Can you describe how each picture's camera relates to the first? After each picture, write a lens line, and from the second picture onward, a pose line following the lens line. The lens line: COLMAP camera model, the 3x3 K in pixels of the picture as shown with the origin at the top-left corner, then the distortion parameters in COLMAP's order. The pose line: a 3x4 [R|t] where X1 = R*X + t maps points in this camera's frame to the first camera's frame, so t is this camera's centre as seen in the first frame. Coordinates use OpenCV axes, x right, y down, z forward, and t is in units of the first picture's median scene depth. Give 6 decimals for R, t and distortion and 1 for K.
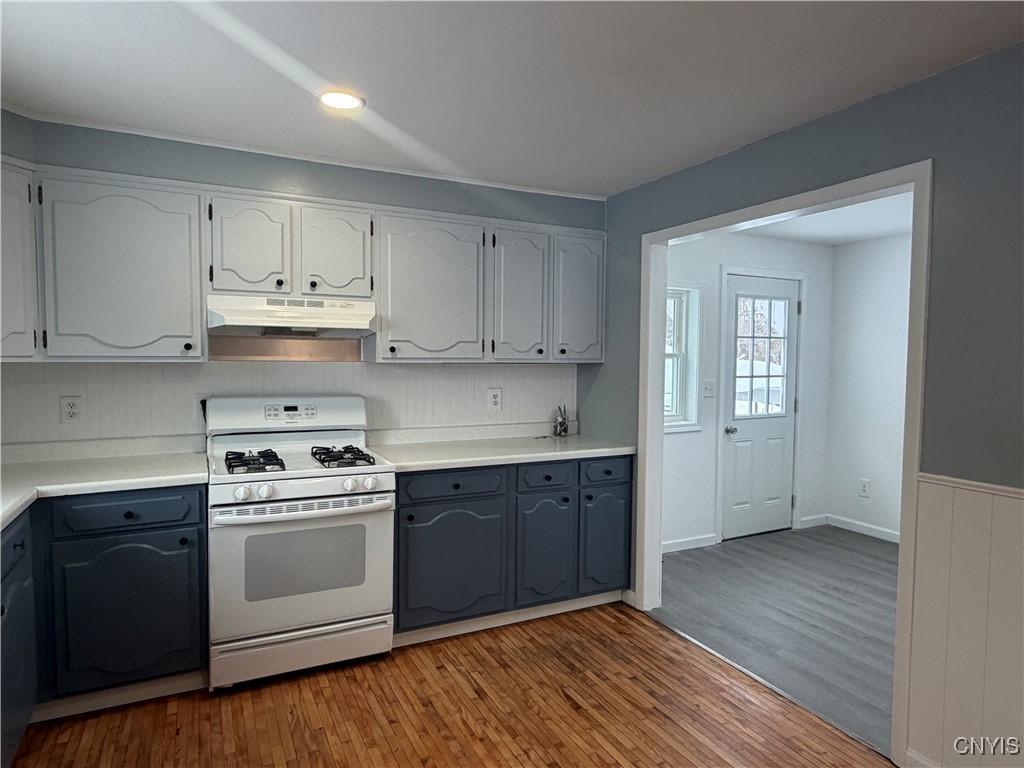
lens RADIAL K [[614.5, 0, 513.3], [0, 614.5, 385.7], [0, 0, 1]] dist [-0.001879, 0.000363]
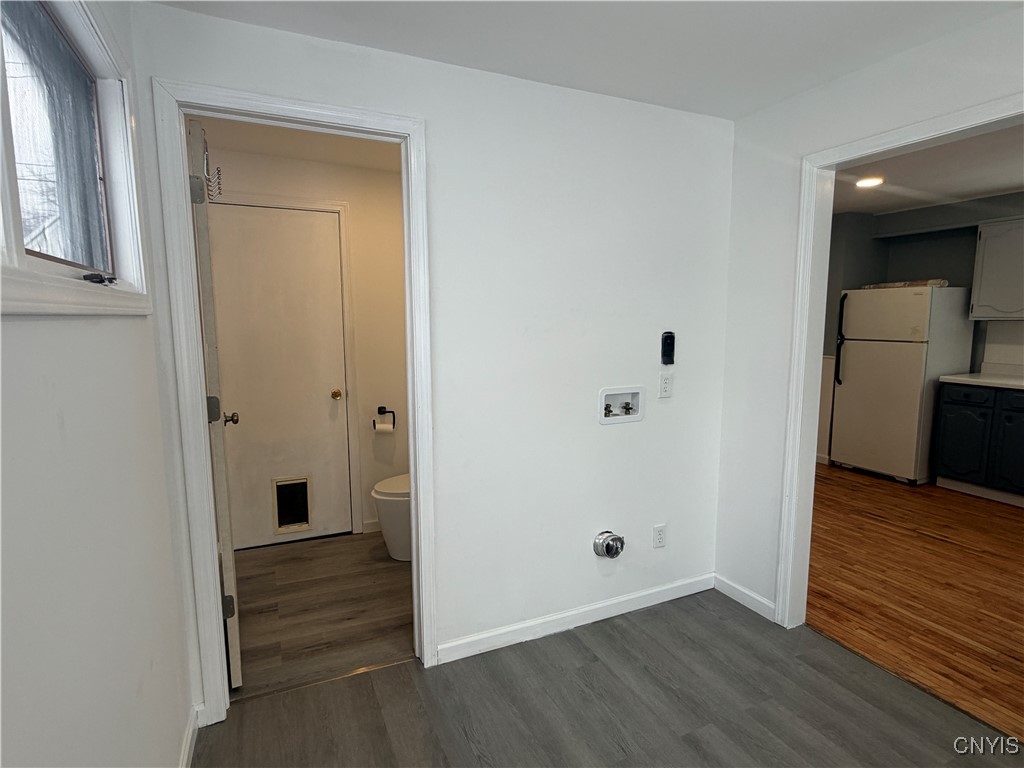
lens RADIAL K [[539.6, 0, 512.0], [0, 539.6, 384.0], [0, 0, 1]] dist [0.000946, 0.001309]
pose [[-0.999617, -0.007182, 0.026713, 0.948604], [-0.002449, 0.984891, 0.173160, -0.070371], [-0.027554, 0.173028, -0.984531, 1.611694]]
